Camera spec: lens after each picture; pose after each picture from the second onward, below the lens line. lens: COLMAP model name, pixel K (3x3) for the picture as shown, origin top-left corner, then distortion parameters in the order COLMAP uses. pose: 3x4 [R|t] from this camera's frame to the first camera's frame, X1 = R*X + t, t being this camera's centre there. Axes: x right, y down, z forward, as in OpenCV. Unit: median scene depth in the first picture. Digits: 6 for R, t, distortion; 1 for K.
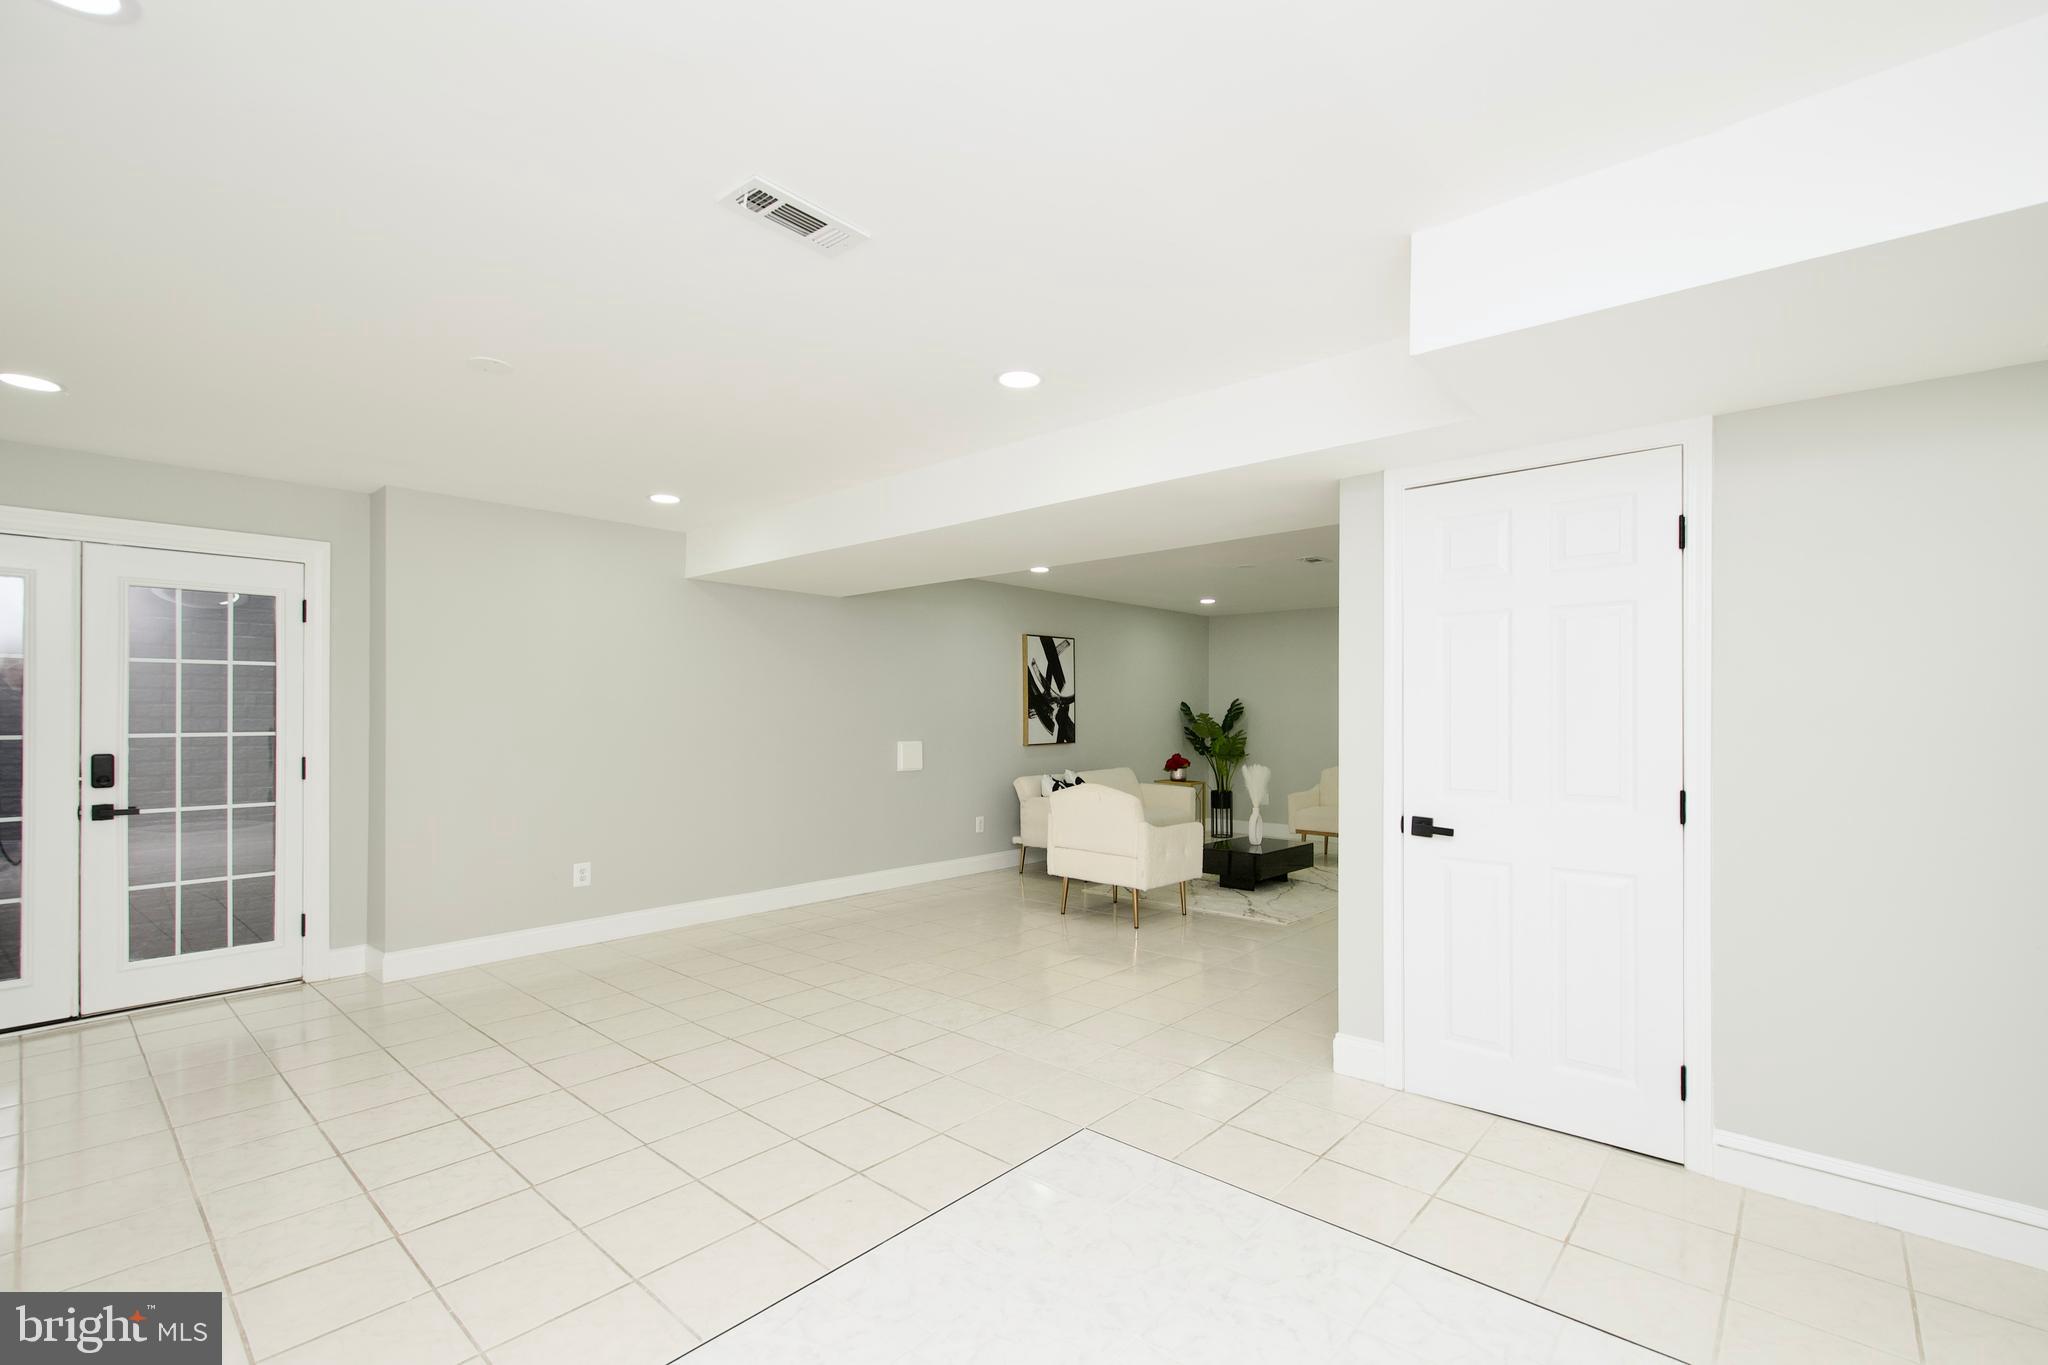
lens RADIAL K [[900.9, 0, 1041.2], [0, 900.9, 713.3], [0, 0, 1]] dist [0.001167, -0.000031]
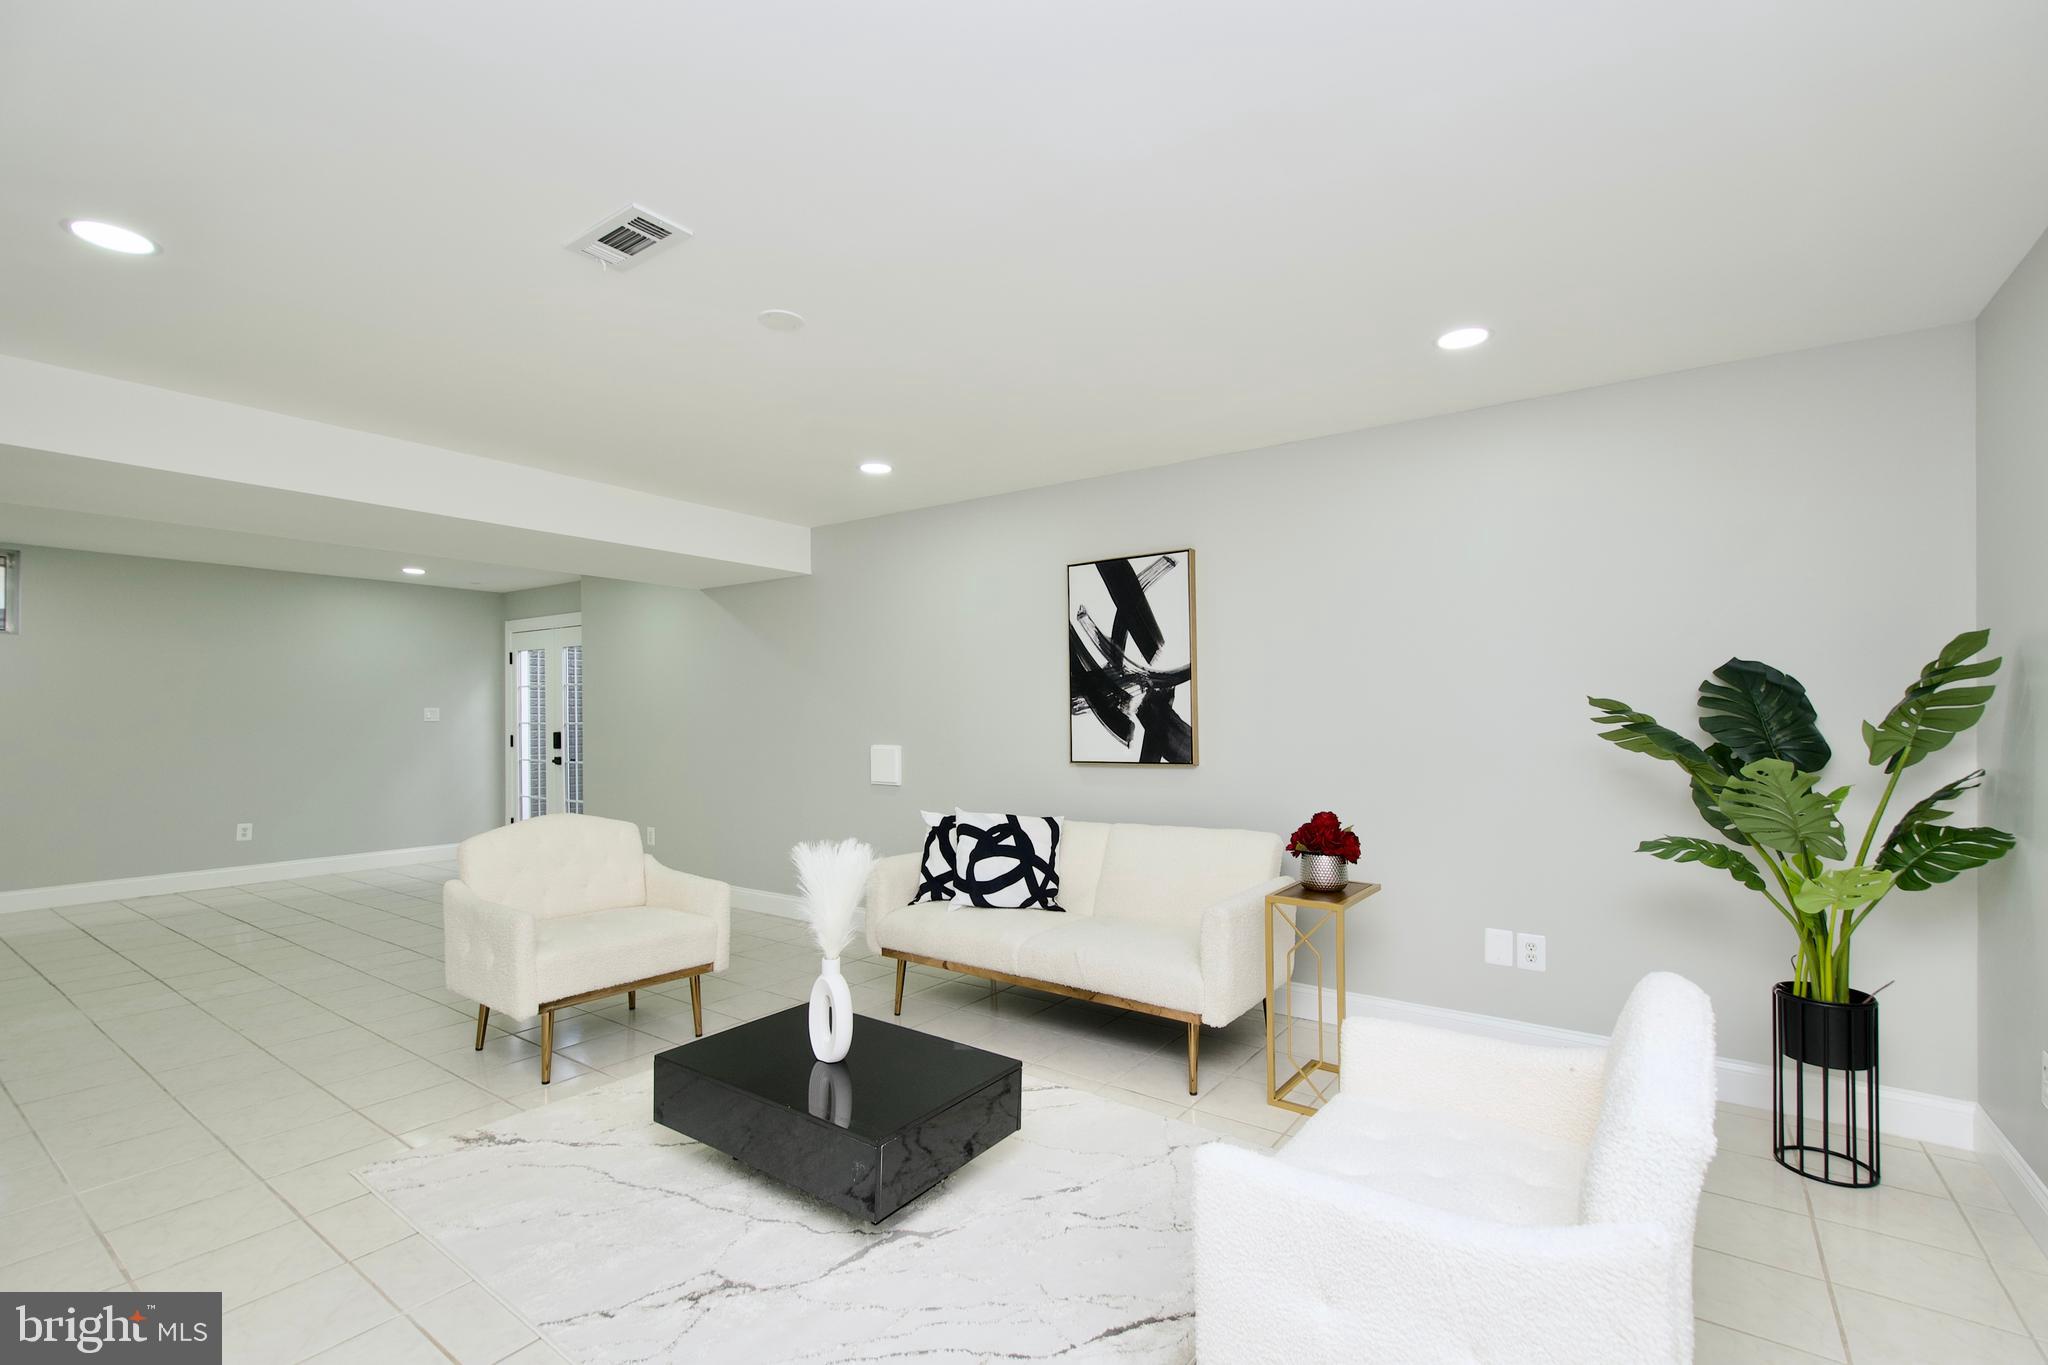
lens RADIAL K [[900.9, 0, 1041.2], [0, 900.9, 713.3], [0, 0, 1]] dist [0.001167, -0.000031]
pose [[0.108177, -0.003125, -0.994127, 0.514370], [0.003799, 0.999989, -0.002730, 0.006065], [0.994124, -0.003481, 0.108187, 0.880025]]
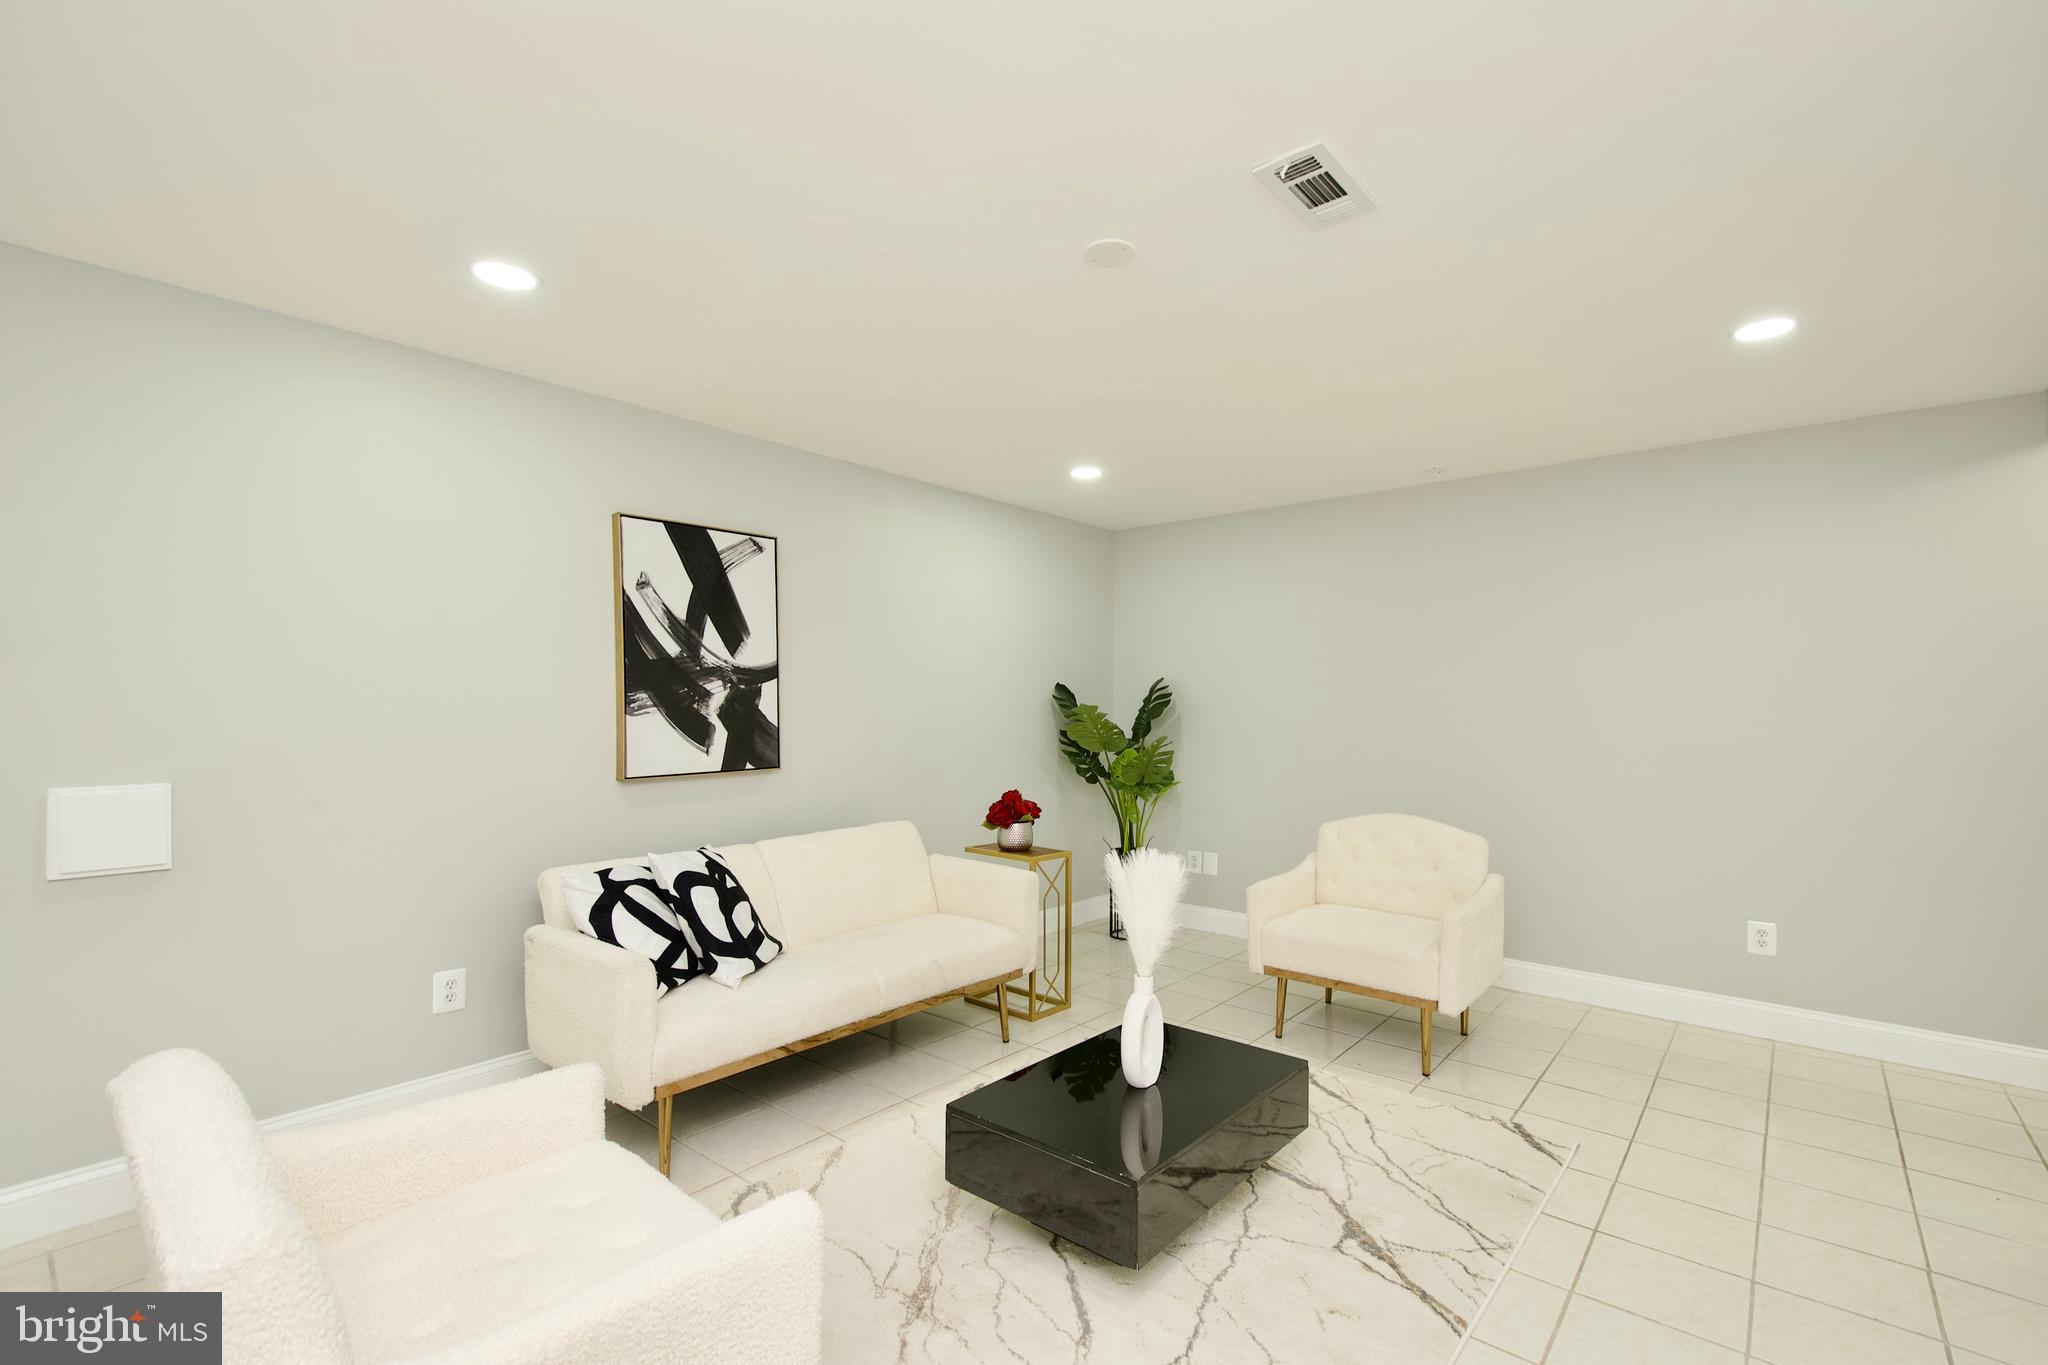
lens RADIAL K [[900.9, 0, 1041.2], [0, 900.9, 713.3], [0, 0, 1]] dist [0.001167, -0.000031]
pose [[0.999773, 0.000720, 0.021304, 0.161576], [-0.000854, 0.999980, 0.006296, 0.001912], [-0.021299, -0.006312, 0.999753, 0.553265]]
